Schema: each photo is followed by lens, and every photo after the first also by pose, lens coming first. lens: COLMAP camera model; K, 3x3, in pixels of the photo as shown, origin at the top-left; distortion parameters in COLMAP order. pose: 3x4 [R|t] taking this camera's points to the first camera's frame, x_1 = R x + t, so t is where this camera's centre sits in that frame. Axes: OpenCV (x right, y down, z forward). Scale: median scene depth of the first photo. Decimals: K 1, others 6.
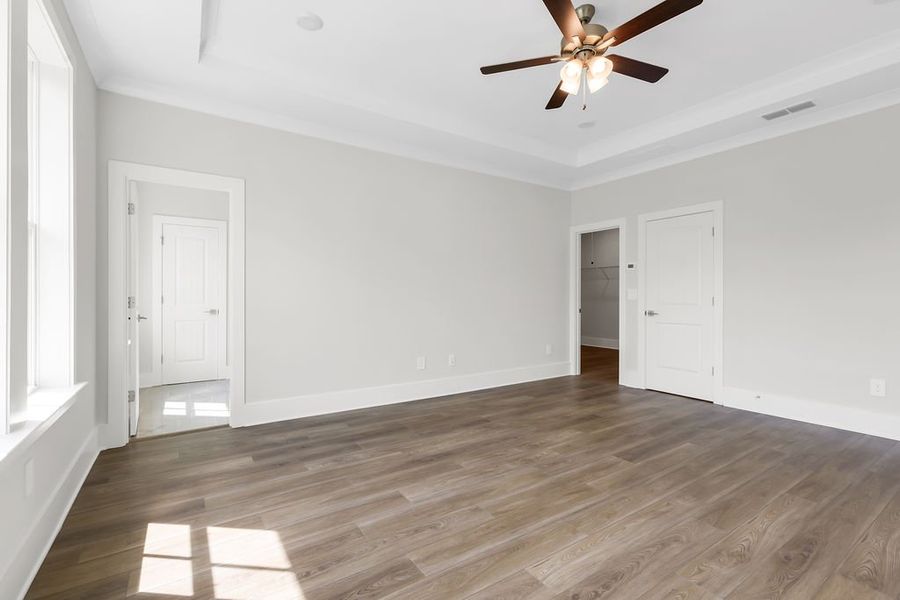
lens RADIAL K [[401.5, 0, 447.5], [0, 401.5, 296.3], [0, 0, 1]] dist [0.002254, 0.000439]
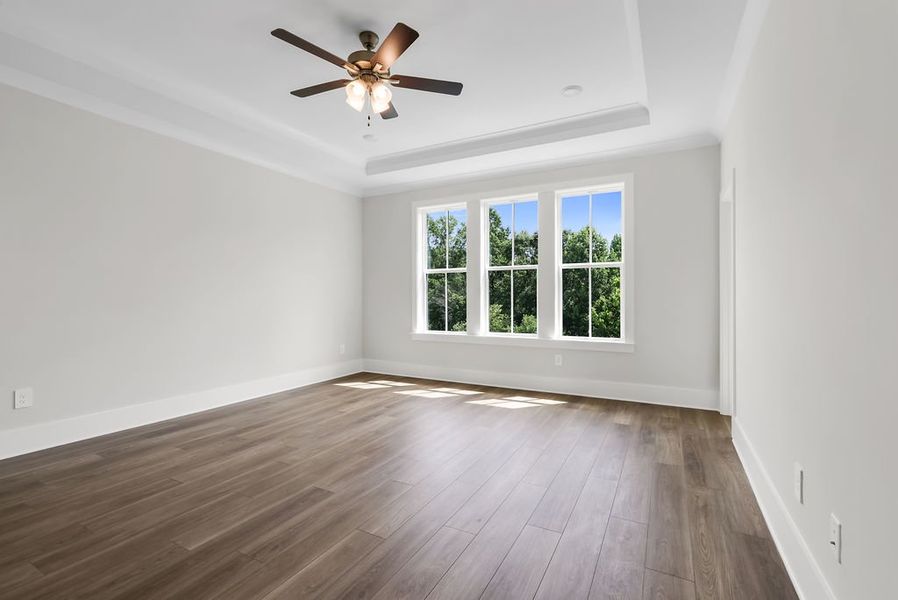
lens RADIAL K [[419.0, 0, 453.5], [0, 419.0, 296.0], [0, 0, 1]] dist [-0.001564, -0.000074]
pose [[-0.879589, -0.003695, -0.475719, 0.582260], [-0.000083, 0.999971, -0.007614, 0.006333], [0.475734, -0.006658, -0.879564, 1.800218]]
